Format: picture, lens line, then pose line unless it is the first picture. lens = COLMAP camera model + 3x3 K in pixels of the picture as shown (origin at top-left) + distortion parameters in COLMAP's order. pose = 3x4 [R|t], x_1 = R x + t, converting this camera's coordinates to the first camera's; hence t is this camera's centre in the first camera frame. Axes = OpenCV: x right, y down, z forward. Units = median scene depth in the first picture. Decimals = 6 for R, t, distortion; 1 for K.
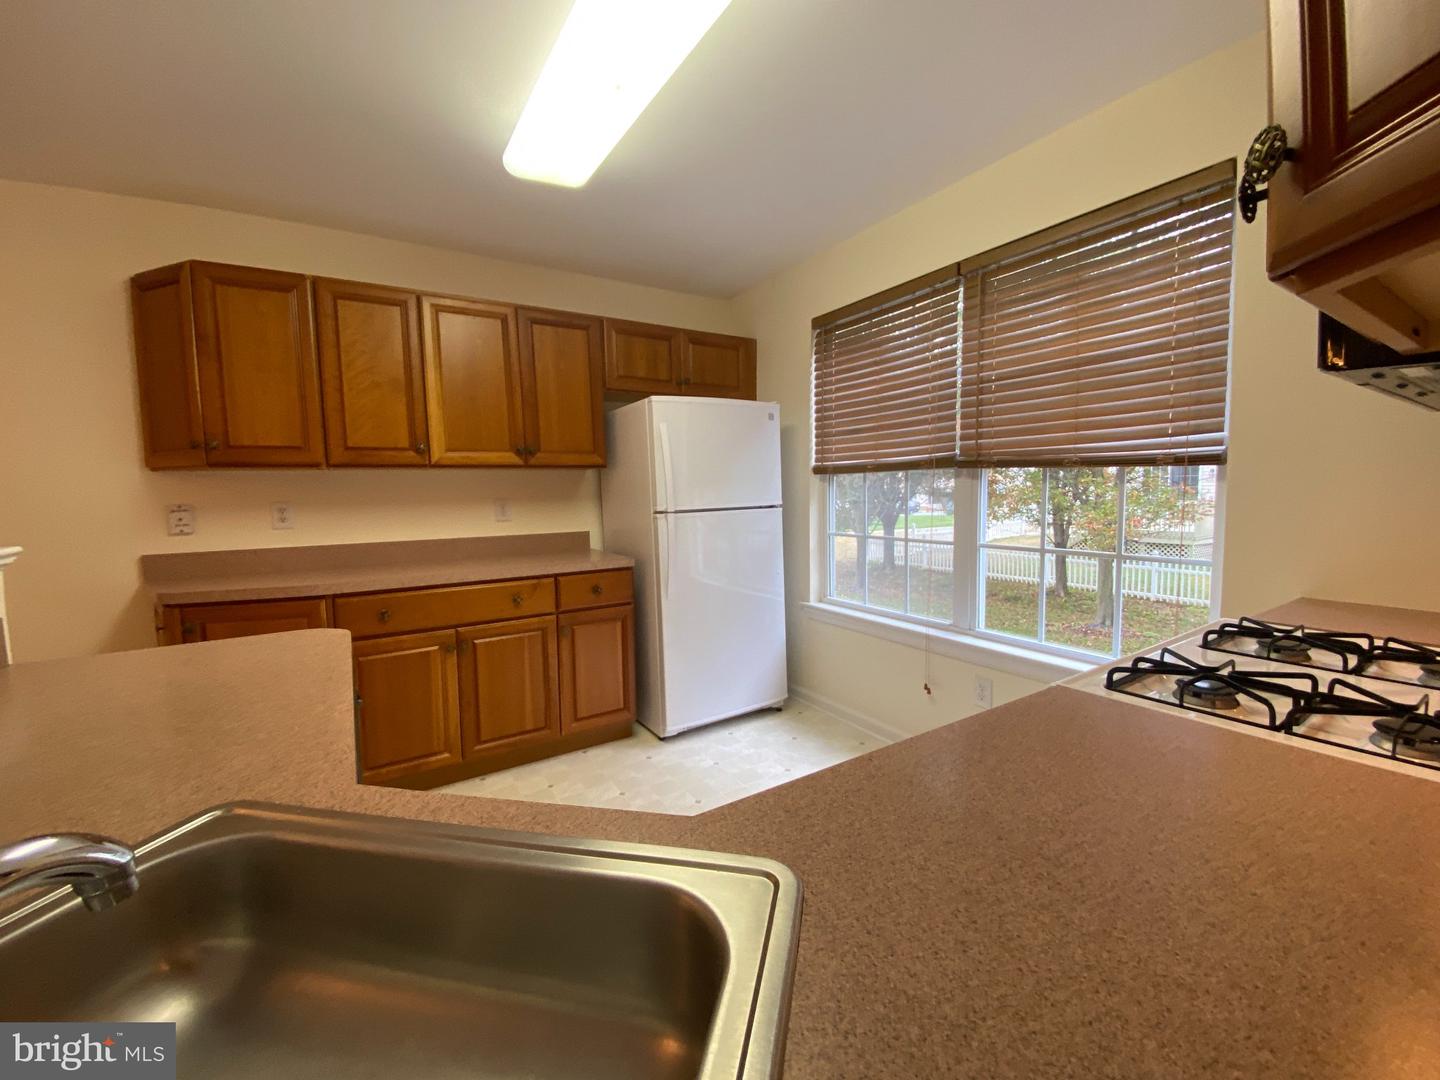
lens RADIAL K [[583.6, 0, 725.0], [0, 583.6, 536.2], [0, 0, 1]] dist [0.001831, 0.000055]
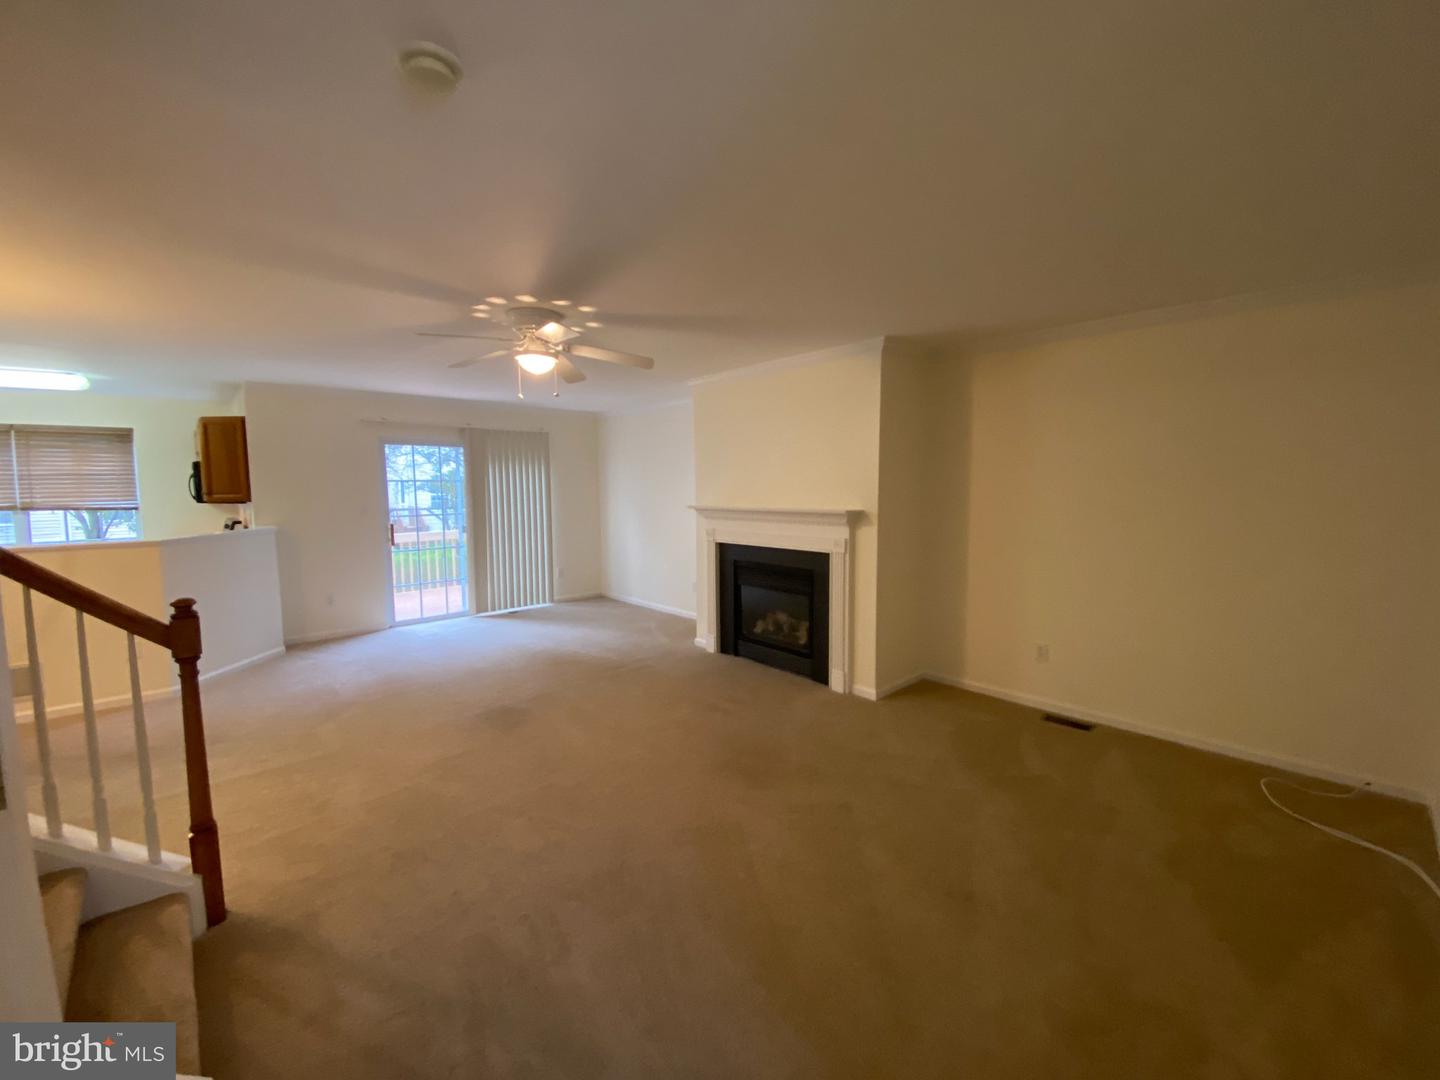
lens RADIAL K [[581.2, 0, 719.2], [0, 581.2, 543.3], [0, 0, 1]] dist [-0.013035, -0.000625]
pose [[-0.204782, -0.074298, 0.975984, -2.373720], [0.088638, 0.991610, 0.094086, 0.044646], [-0.974786, 0.105776, -0.196478, -1.243897]]
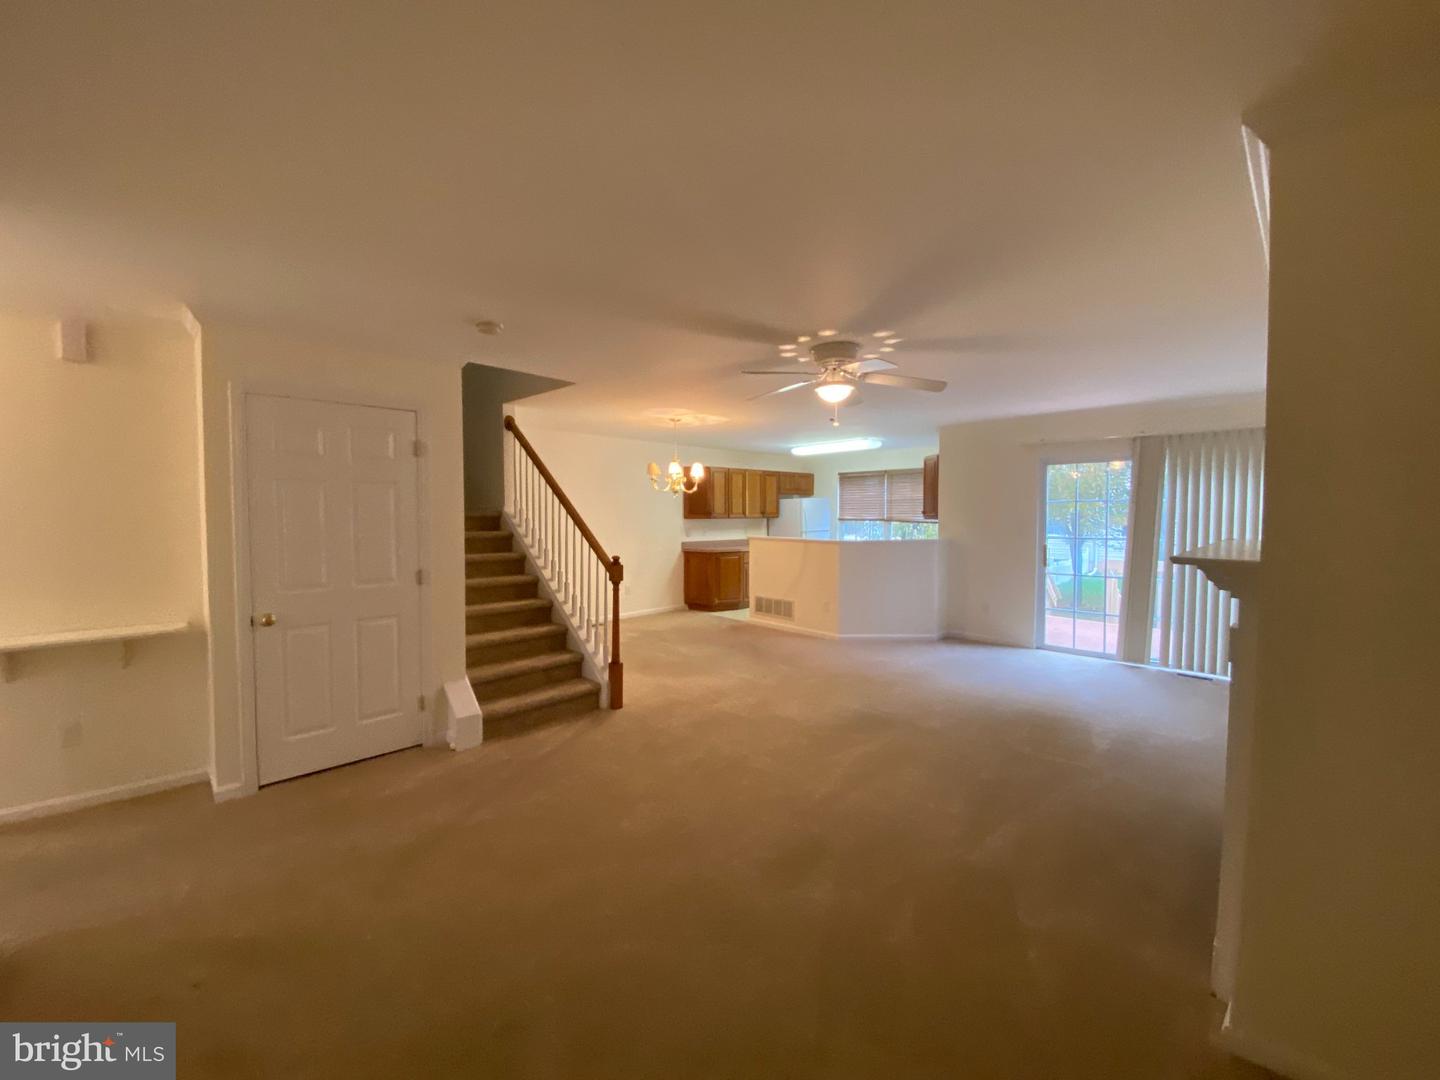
lens RADIAL K [[581.2, 0, 721.1], [0, 581.2, 534.3], [0, 0, 1]] dist [-0.013035, -0.000625]
pose [[0.979969, 0.012269, 0.198773, -1.449790], [-0.003334, 0.998971, -0.045222, 0.148601], [-0.199123, 0.043653, 0.979002, -2.577469]]
